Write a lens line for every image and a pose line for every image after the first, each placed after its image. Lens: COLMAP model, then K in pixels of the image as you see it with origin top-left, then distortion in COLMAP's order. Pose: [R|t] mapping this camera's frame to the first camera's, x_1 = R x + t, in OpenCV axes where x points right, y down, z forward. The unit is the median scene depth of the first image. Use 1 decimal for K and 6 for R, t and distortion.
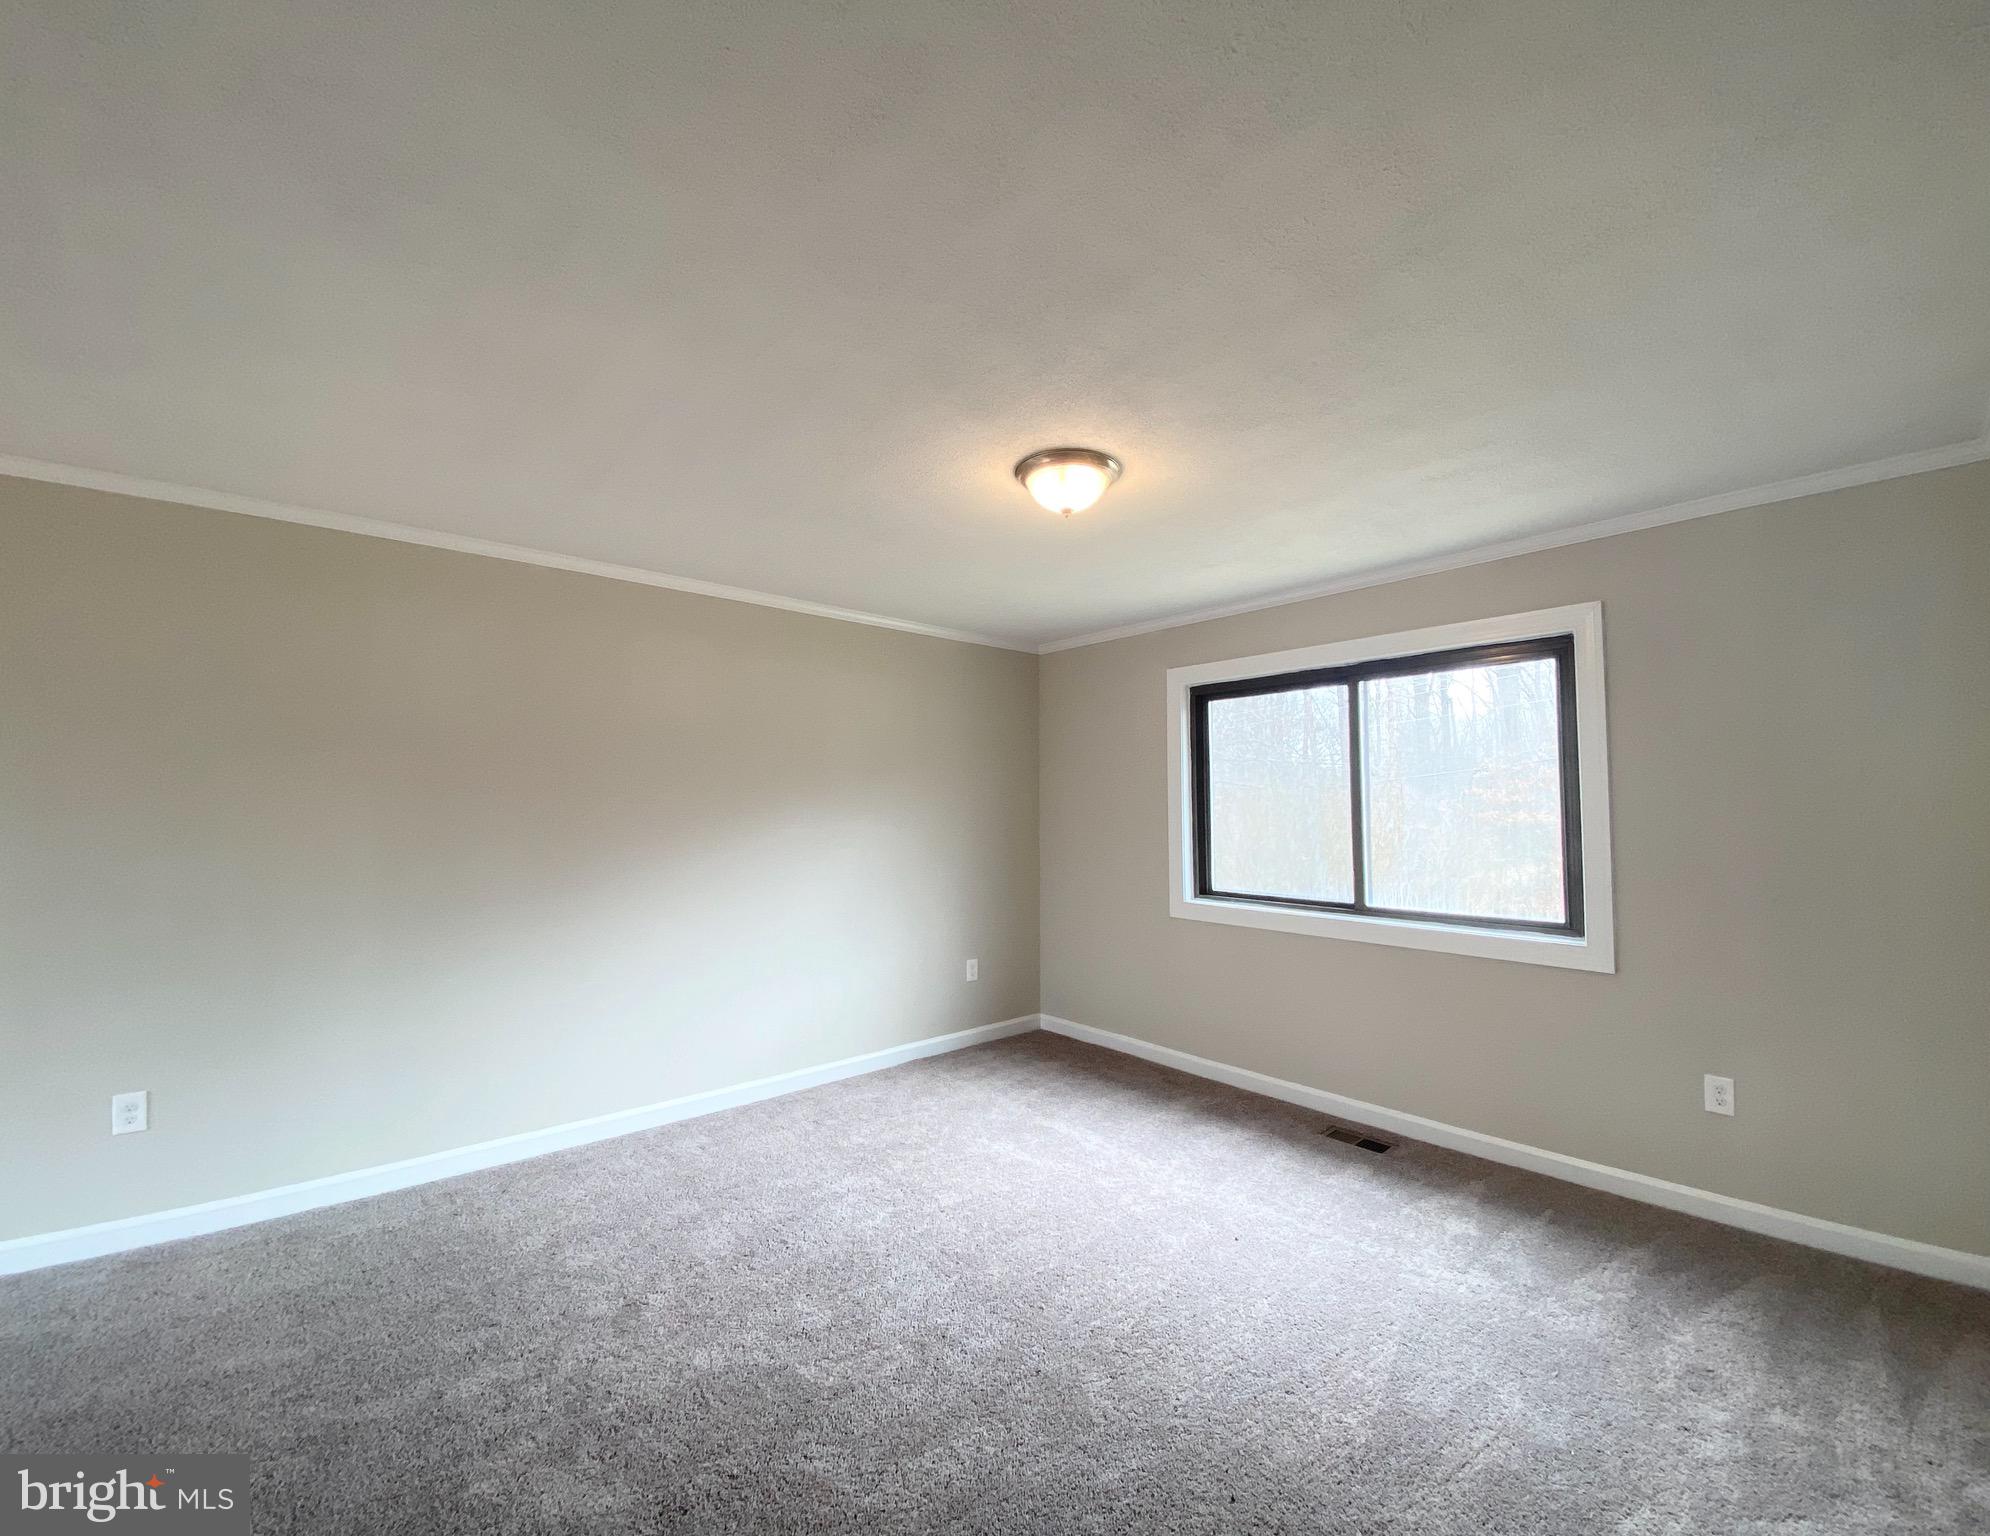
lens RADIAL K [[765.8, 0, 1001.4], [0, 765.8, 782.7], [0, 0, 1]] dist [-0.009671, -0.000482]
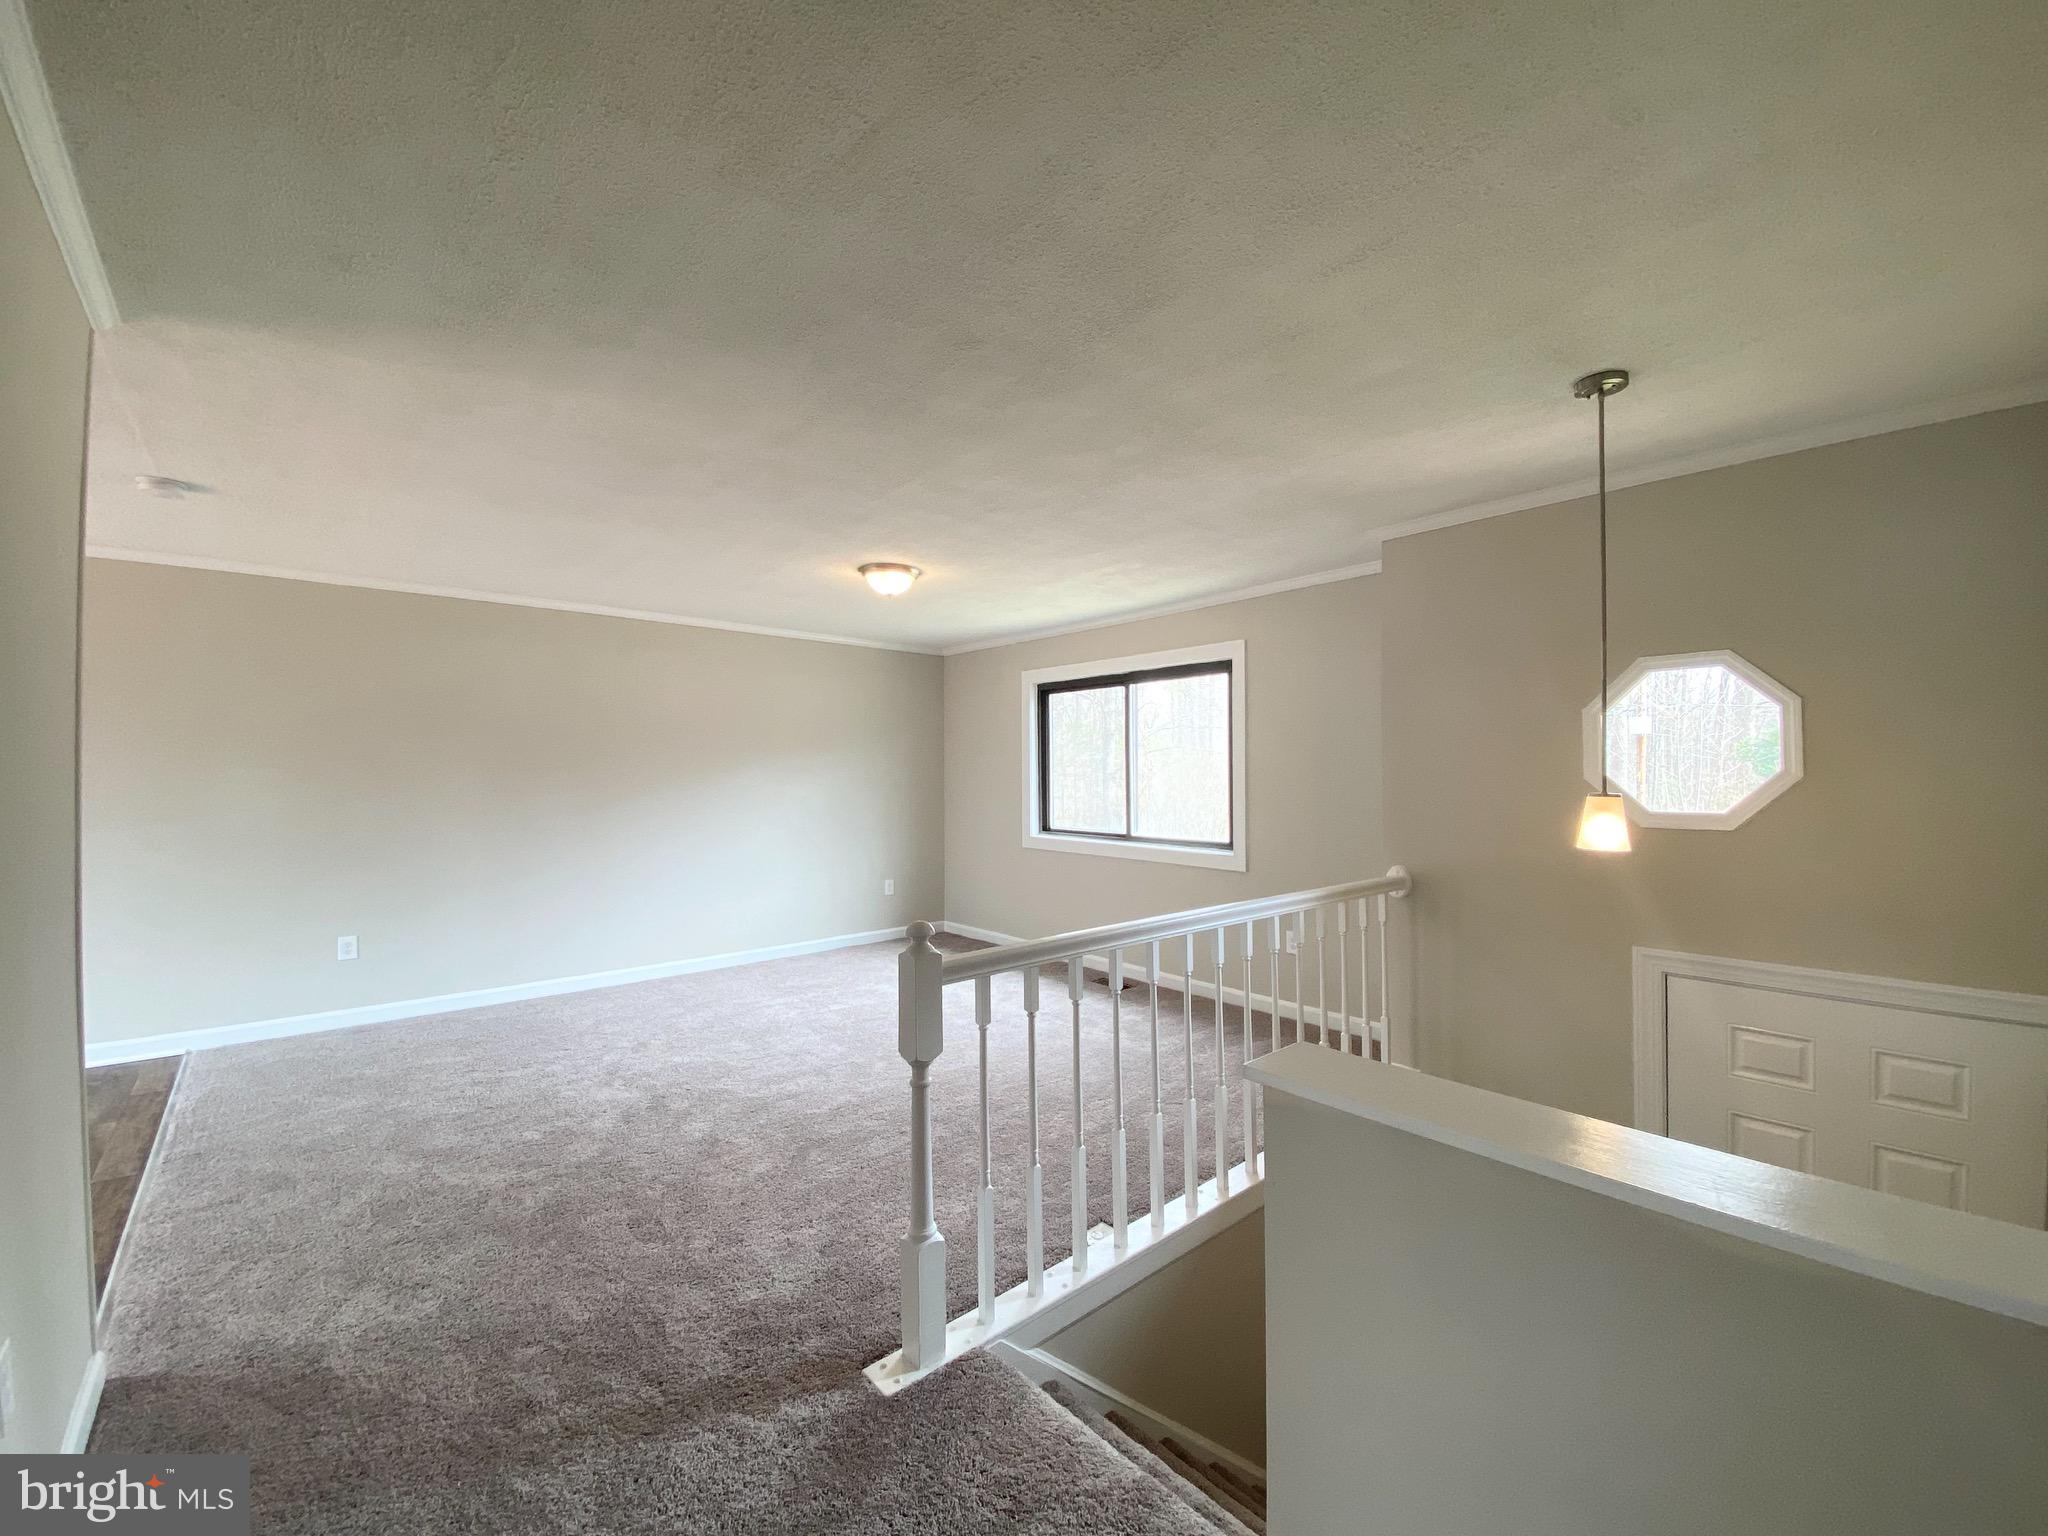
lens RADIAL K [[840.7, 0, 1044.7], [0, 840.7, 778.0], [0, 0, 1]] dist [0.020440, -0.006588]
pose [[0.999844, -0.001781, -0.017583, 0.331025], [0.002477, 0.999210, 0.039664, -0.016114], [0.017499, -0.039701, 0.999058, -0.630617]]
